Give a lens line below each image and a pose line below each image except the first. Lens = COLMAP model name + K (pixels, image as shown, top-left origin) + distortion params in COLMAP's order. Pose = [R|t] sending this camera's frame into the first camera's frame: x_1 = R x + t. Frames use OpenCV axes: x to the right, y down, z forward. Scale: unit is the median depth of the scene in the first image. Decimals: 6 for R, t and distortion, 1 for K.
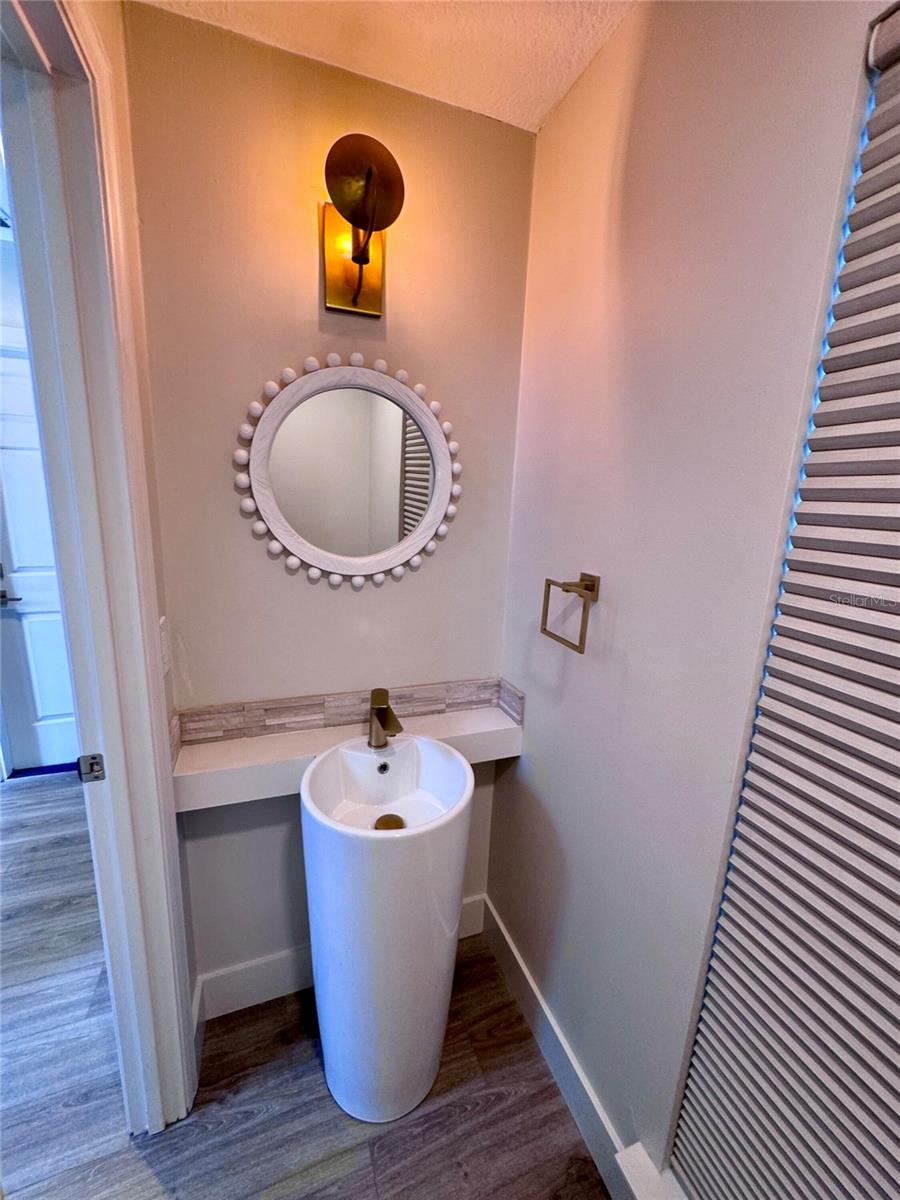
lens RADIAL K [[482.3, 0, 449.3], [0, 482.3, 599.7], [0, 0, 1]] dist [-0.006082, -0.000752]
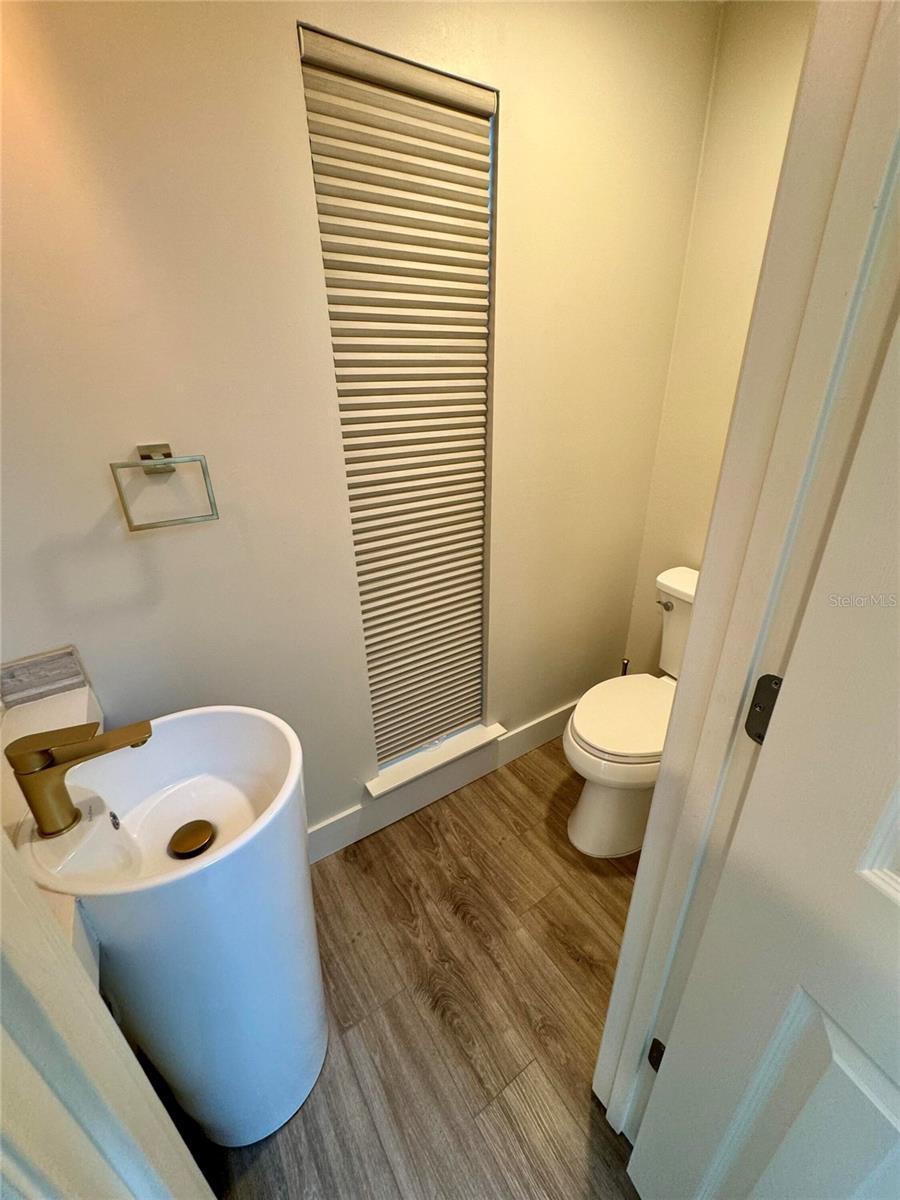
lens RADIAL K [[482.3, 0, 448.1], [0, 482.3, 595.5], [0, 0, 1]] dist [-0.006082, -0.000752]
pose [[-0.213594, -0.441141, 0.871649, -0.712214], [0.217668, 0.848320, 0.482673, -0.124638], [-0.952364, 0.292827, -0.085174, 0.599880]]
